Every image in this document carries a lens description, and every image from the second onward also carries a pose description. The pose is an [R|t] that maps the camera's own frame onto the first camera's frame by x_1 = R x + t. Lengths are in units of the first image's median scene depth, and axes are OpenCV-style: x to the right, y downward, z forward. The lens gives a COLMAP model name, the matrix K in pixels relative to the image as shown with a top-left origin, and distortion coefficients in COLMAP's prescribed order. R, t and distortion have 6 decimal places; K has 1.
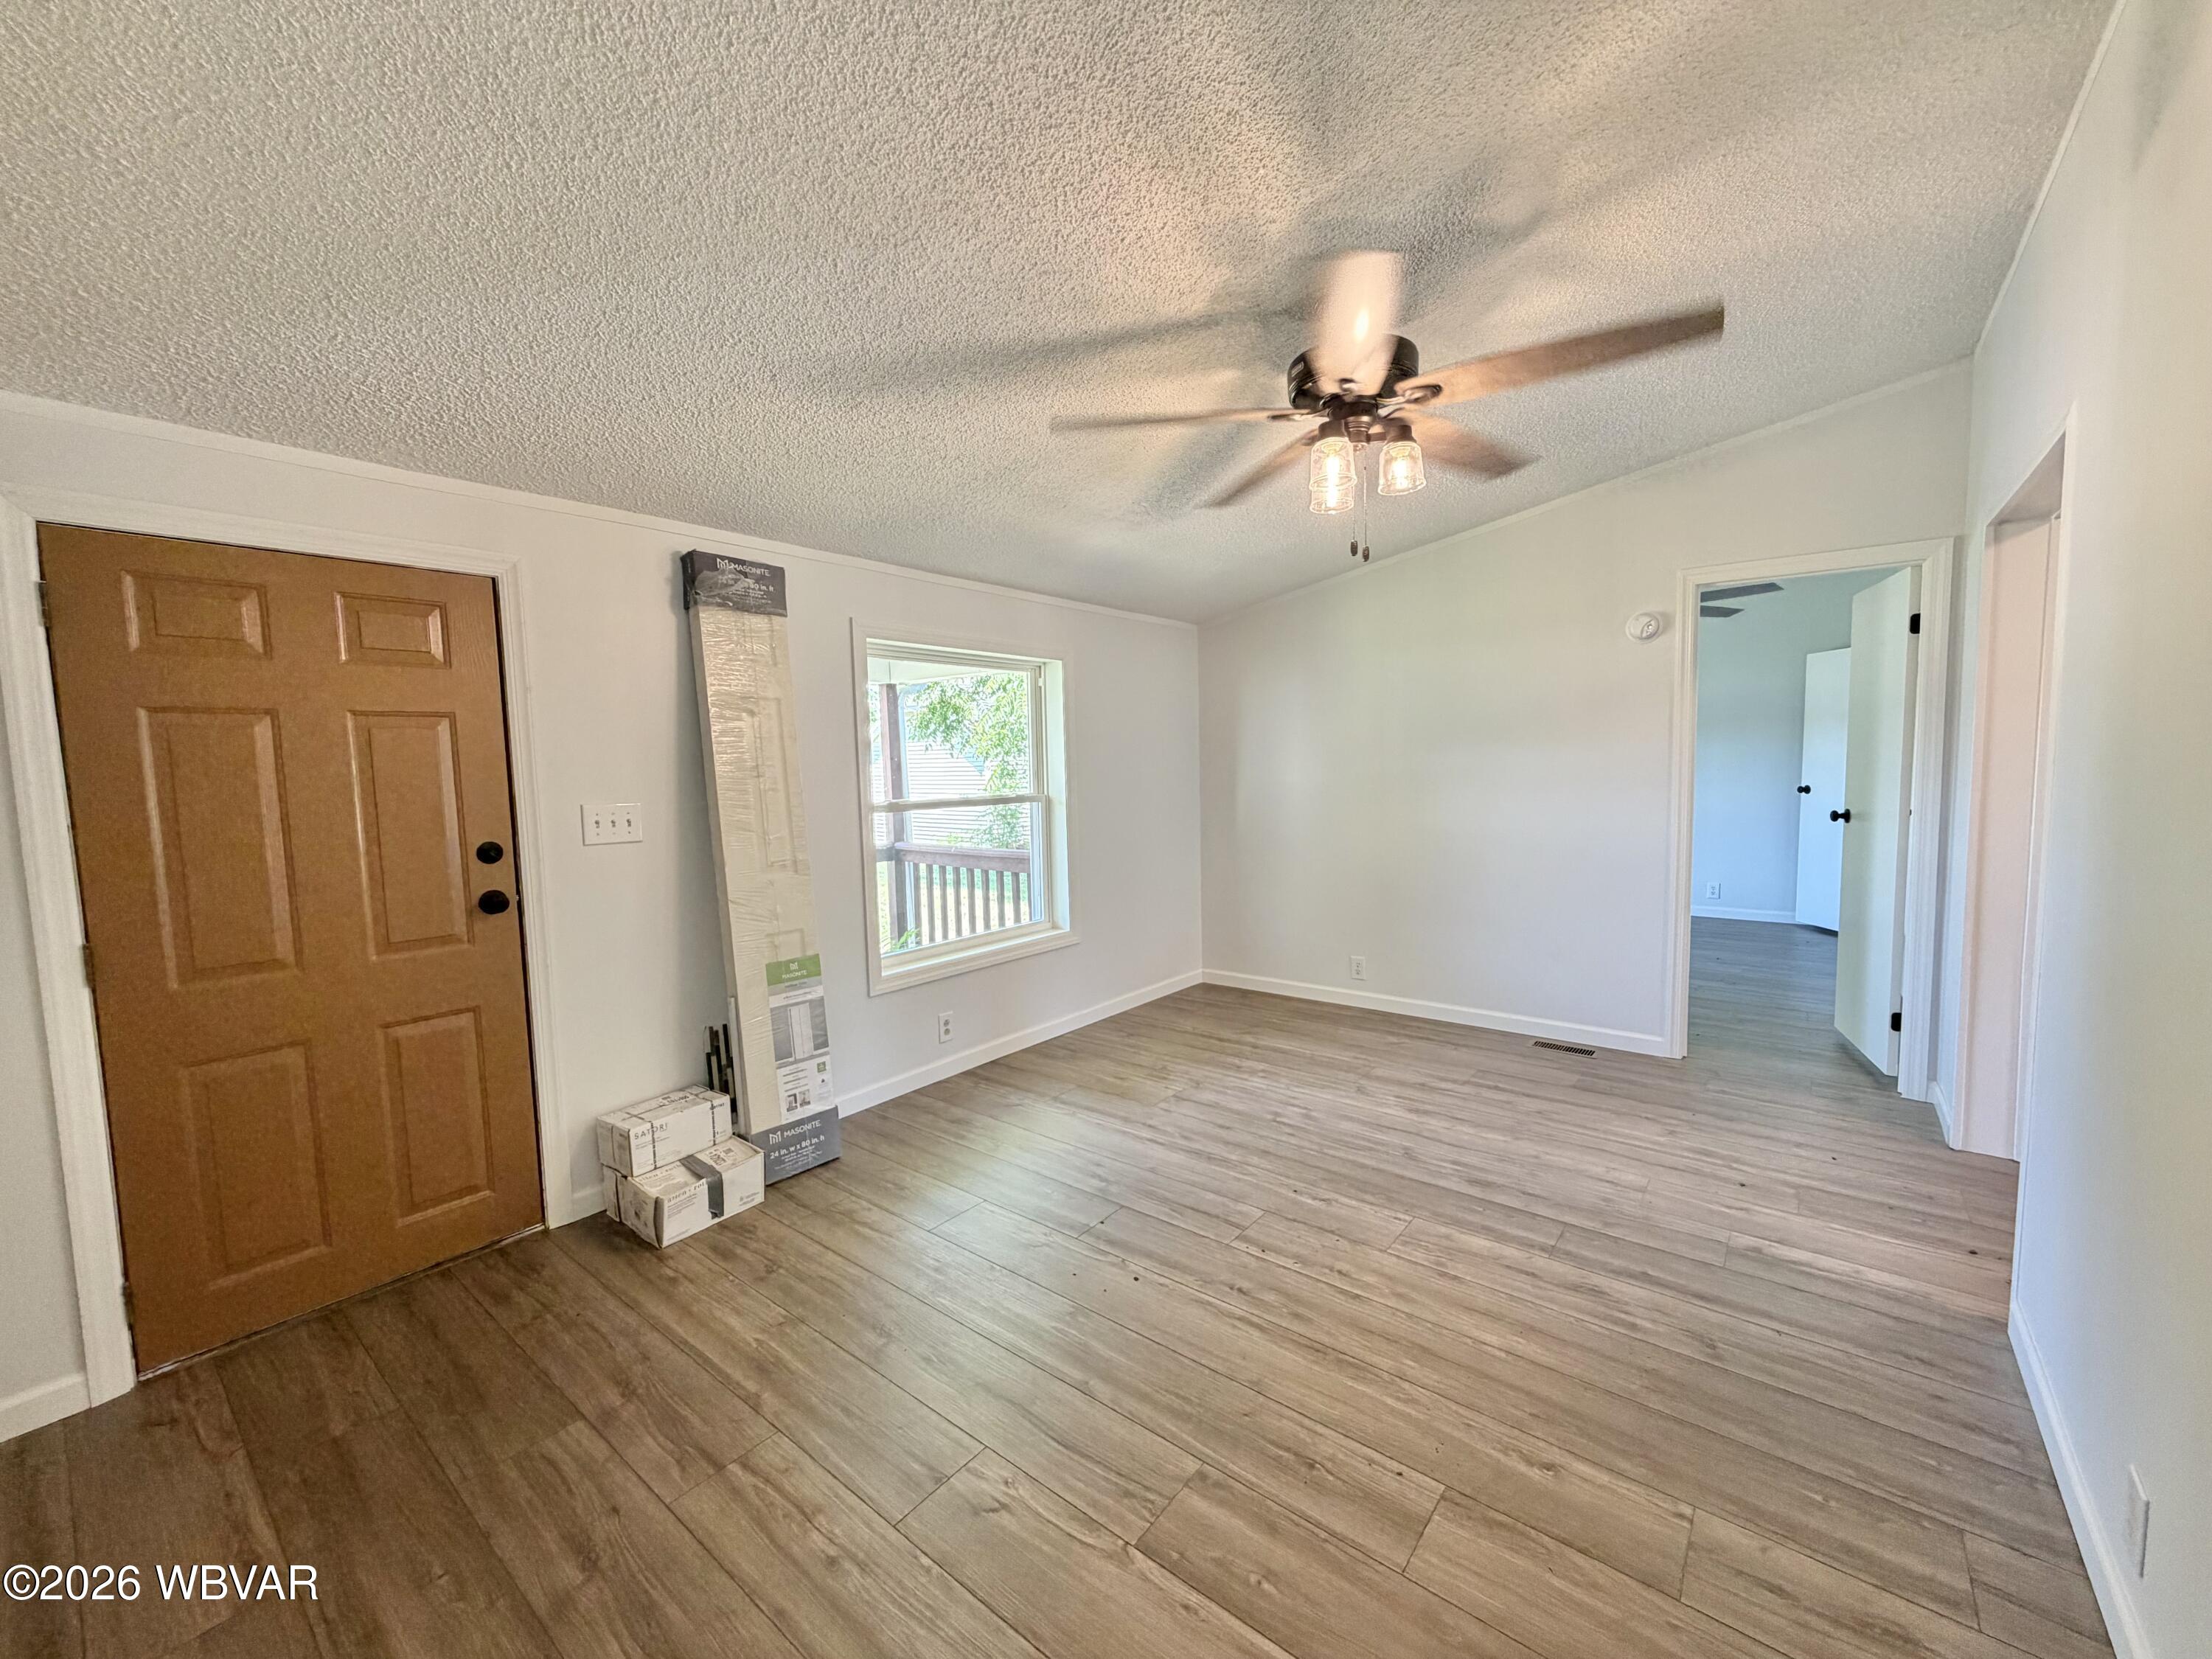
lens RADIAL K [[880.8, 0, 1104.8], [0, 880.8, 830.4], [0, 0, 1]] dist [0.001323, 0.000195]
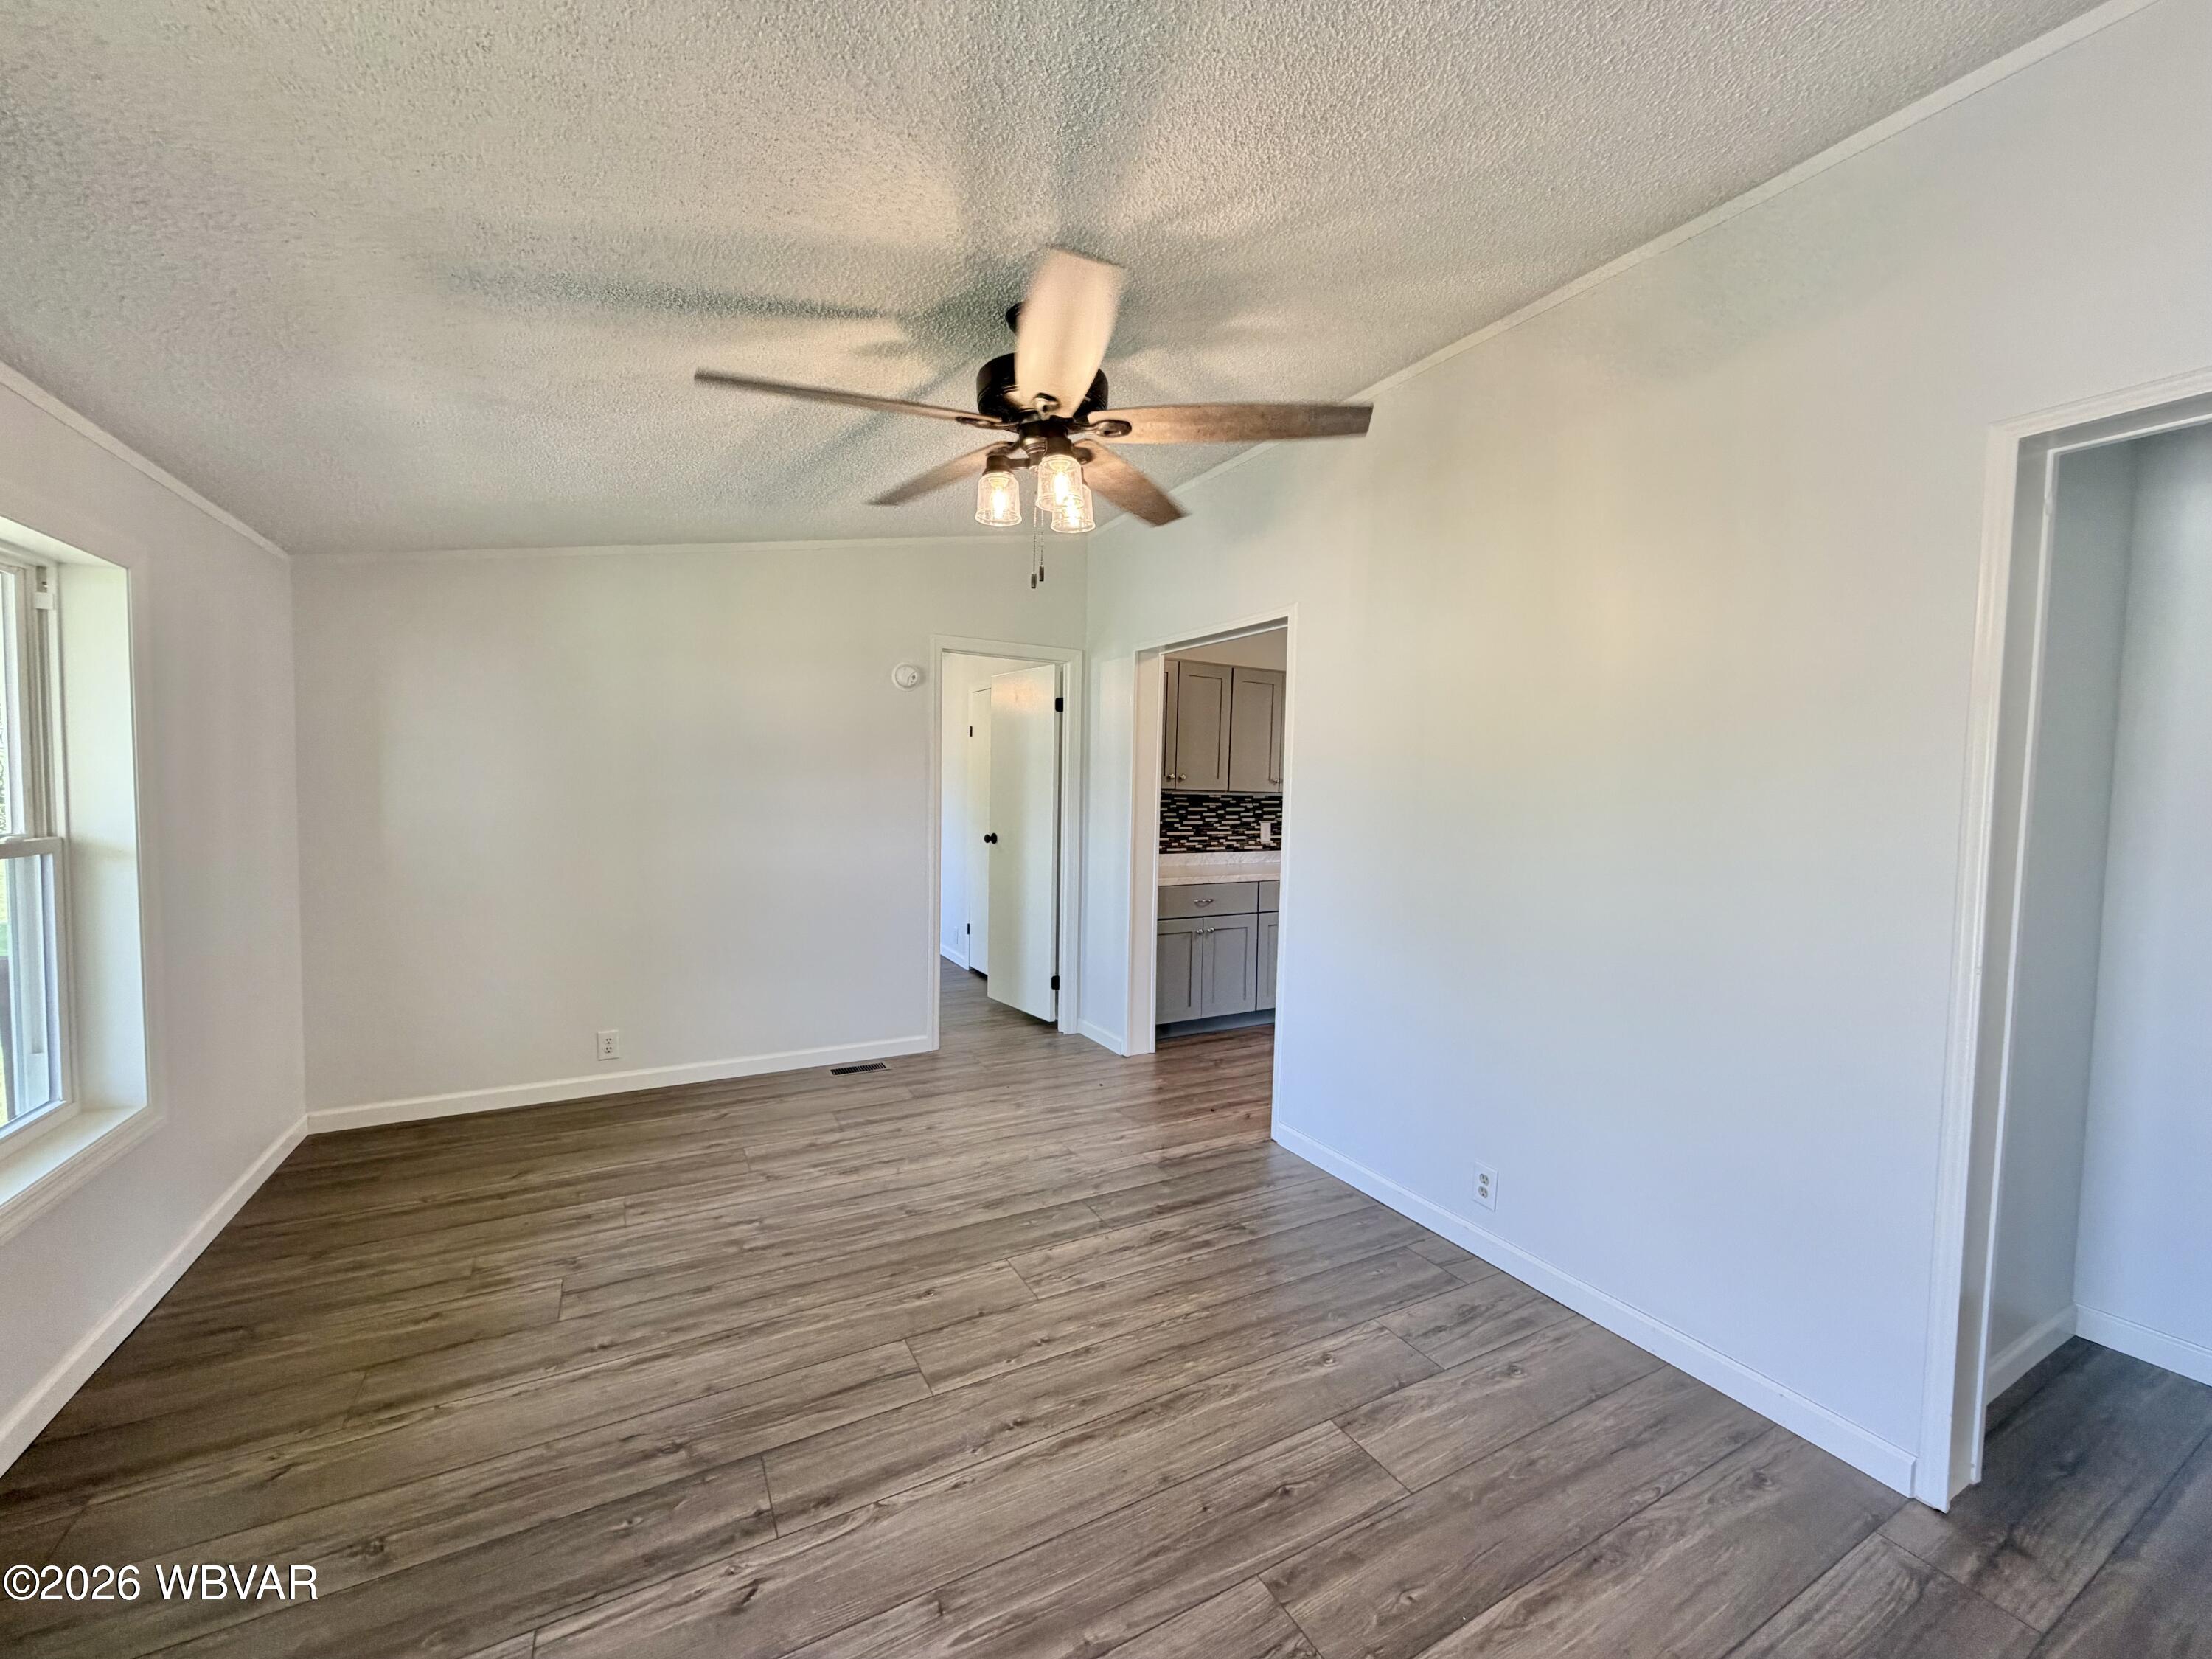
lens RADIAL K [[880.8, 0, 1104.8], [0, 880.8, 830.4], [0, 0, 1]] dist [0.001323, 0.000195]
pose [[0.382990, -0.017604, 0.923585, -0.415876], [0.045686, 0.998956, 0.000096, -0.026084], [-0.922622, 0.042158, 0.383395, 0.418271]]
